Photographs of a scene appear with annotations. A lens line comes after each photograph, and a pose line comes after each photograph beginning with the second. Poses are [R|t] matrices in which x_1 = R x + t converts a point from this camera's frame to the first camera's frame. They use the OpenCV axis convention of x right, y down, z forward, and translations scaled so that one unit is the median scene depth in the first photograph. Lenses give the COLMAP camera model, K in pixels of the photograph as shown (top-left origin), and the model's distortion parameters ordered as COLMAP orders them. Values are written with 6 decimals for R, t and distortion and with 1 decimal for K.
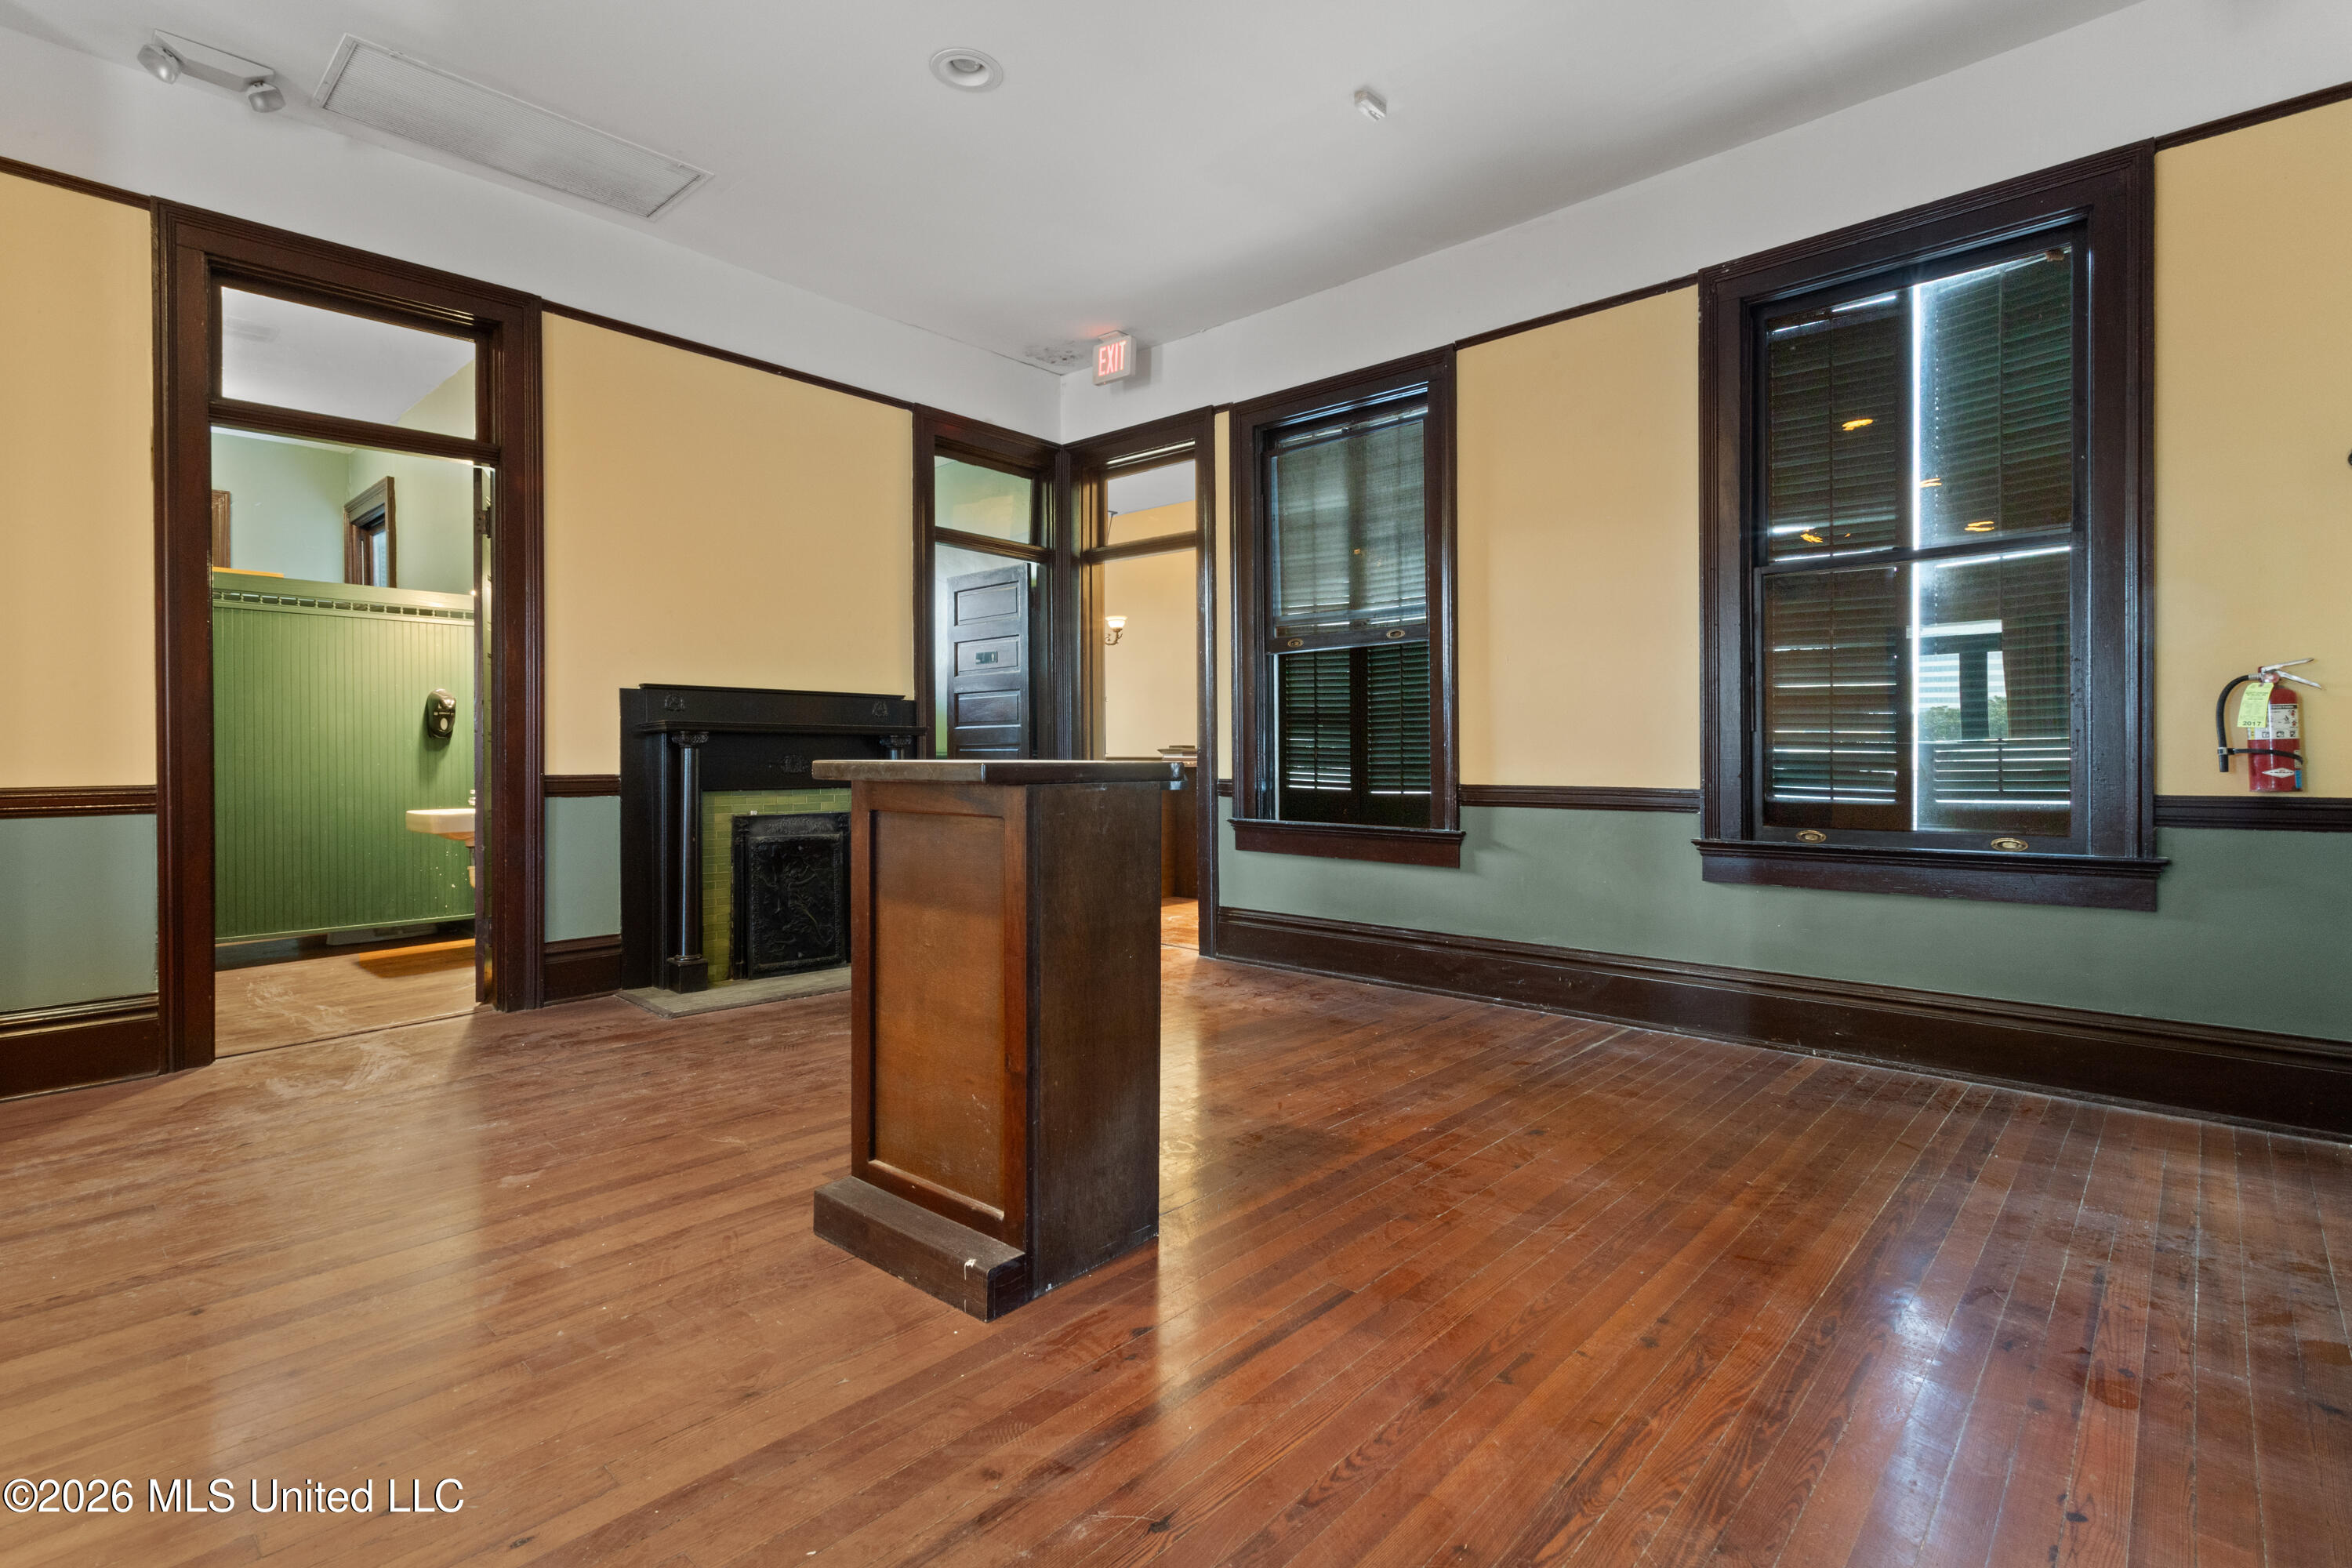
lens RADIAL K [[1121.7, 0, 1178.5], [0, 1121.7, 750.0], [0, 0, 1]] dist [0.001057, 0.001020]
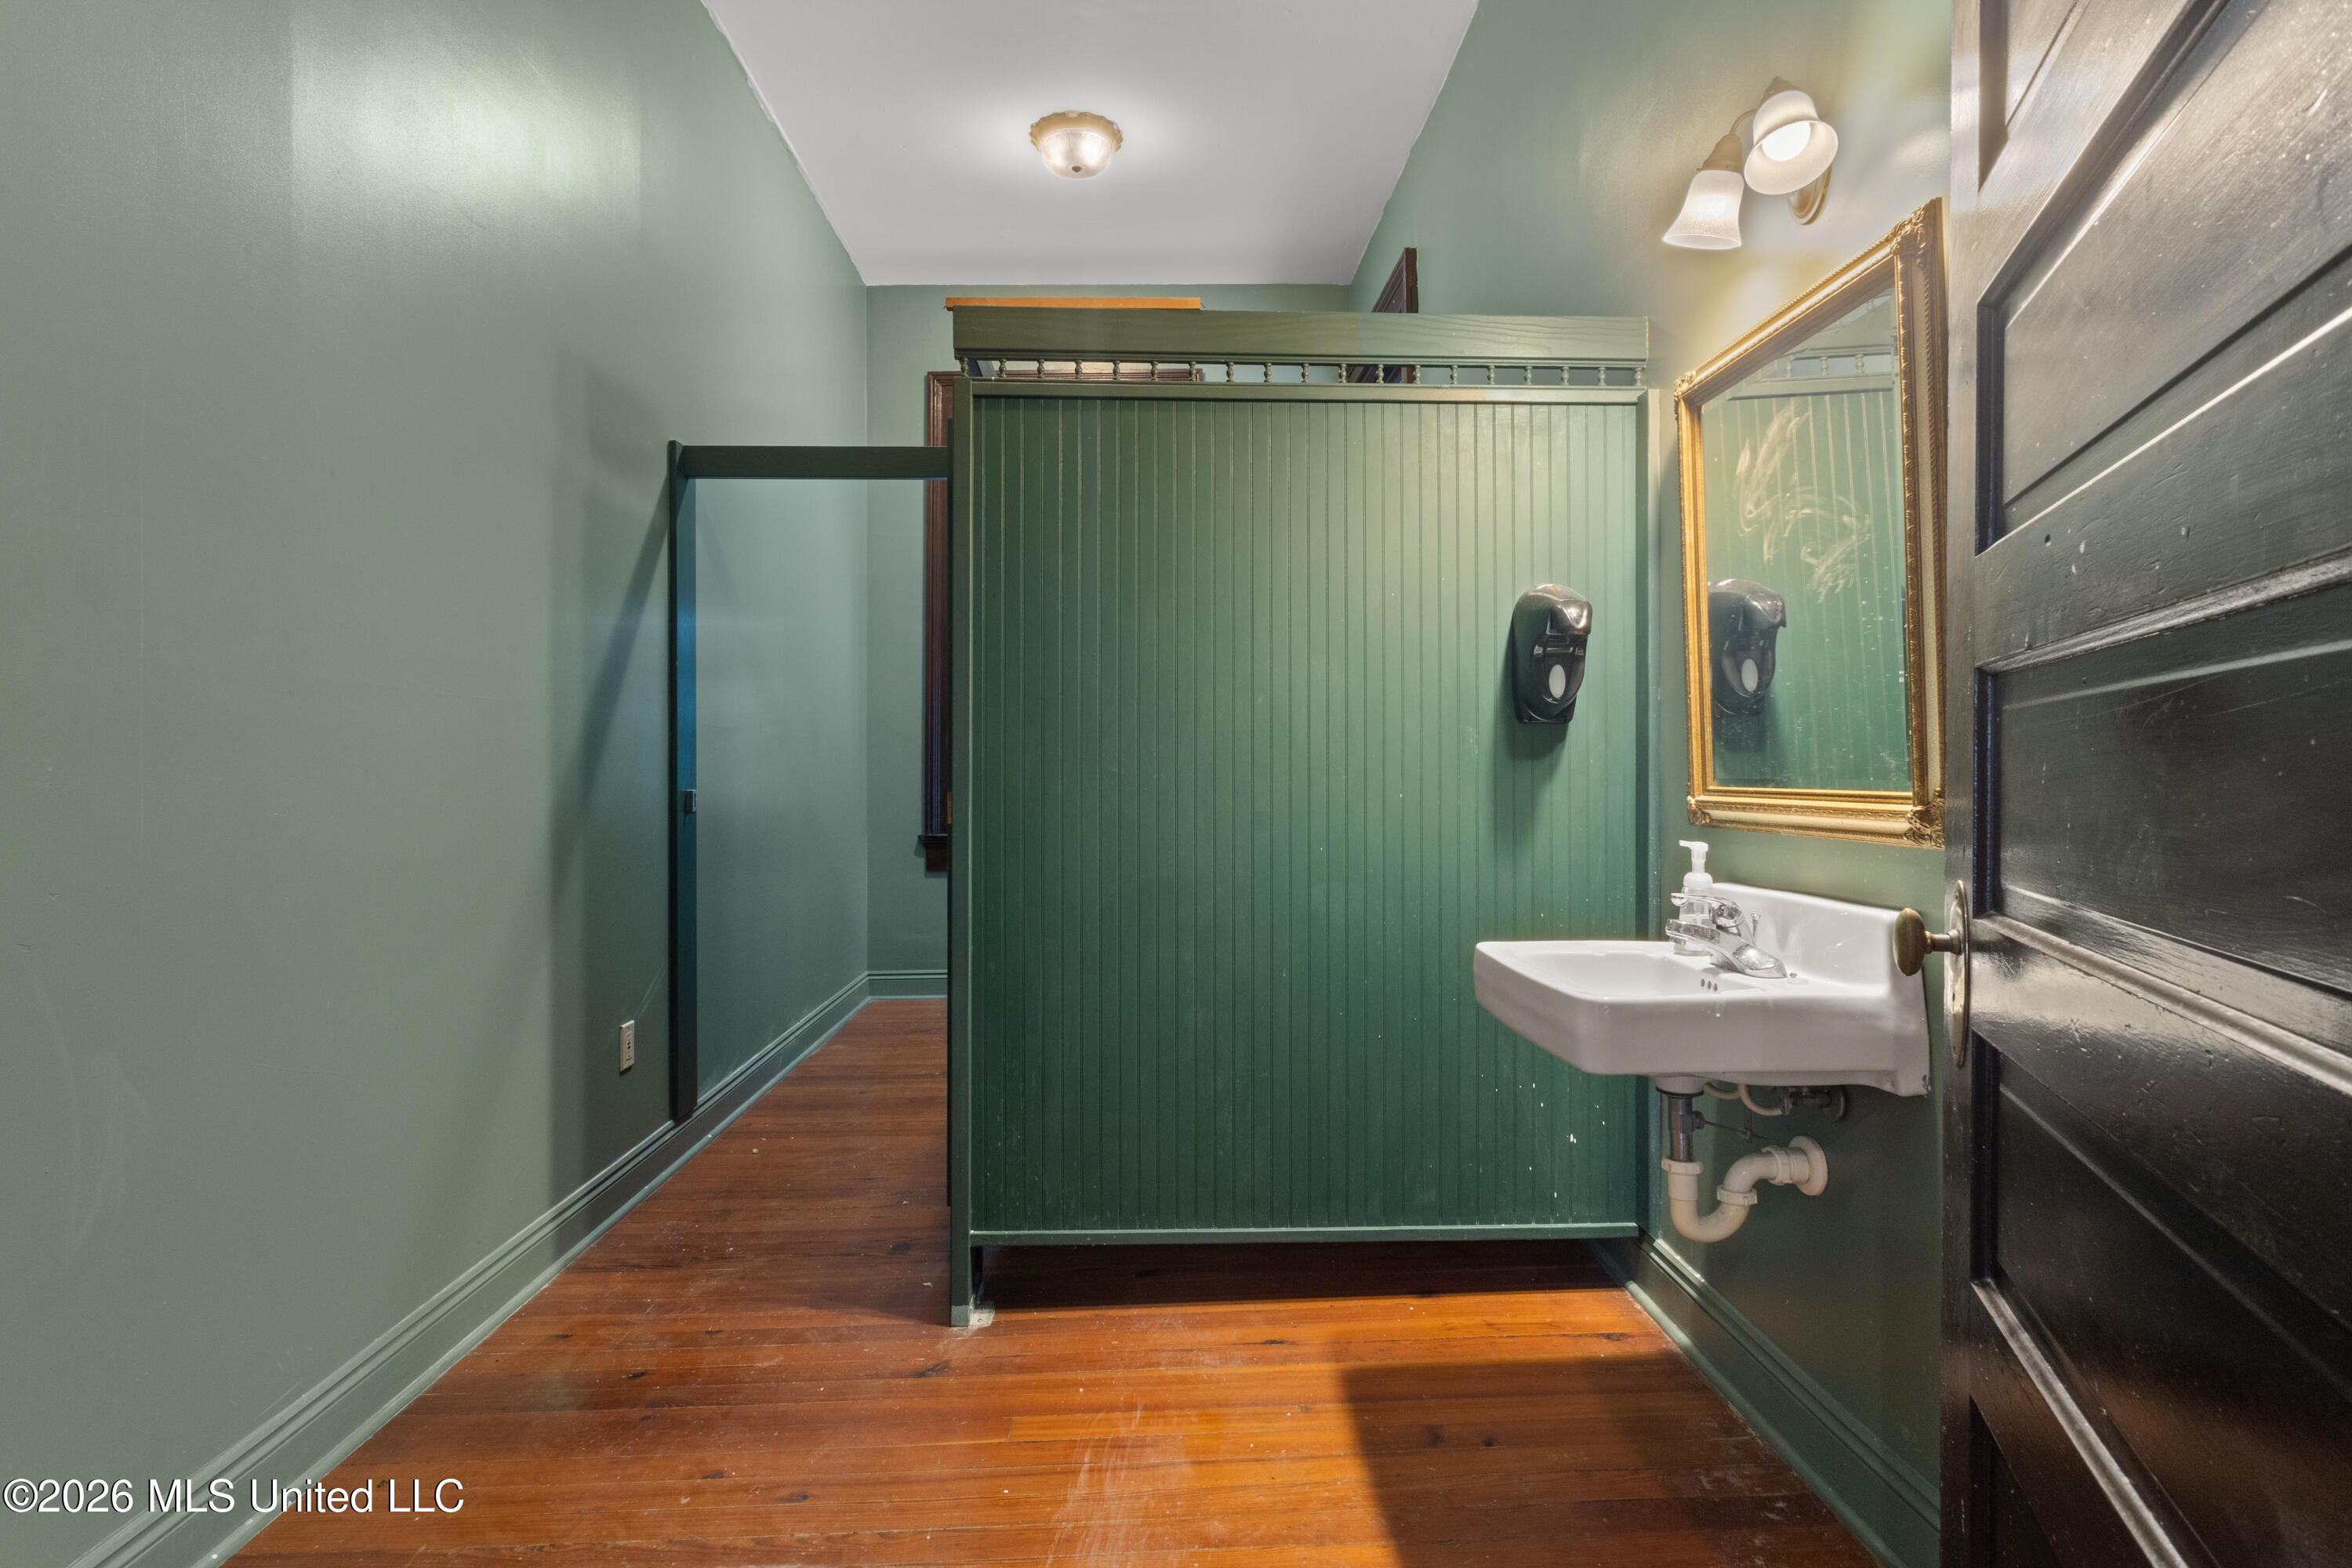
lens RADIAL K [[1121.7, 0, 1189.9], [0, 1121.7, 779.6], [0, 0, 1]] dist [0.001057, 0.001020]
pose [[0.708301, 0.006269, -0.705883, -0.511171], [-0.001469, 0.999971, 0.007408, 0.004953], [0.705909, -0.004210, 0.708290, 0.703311]]
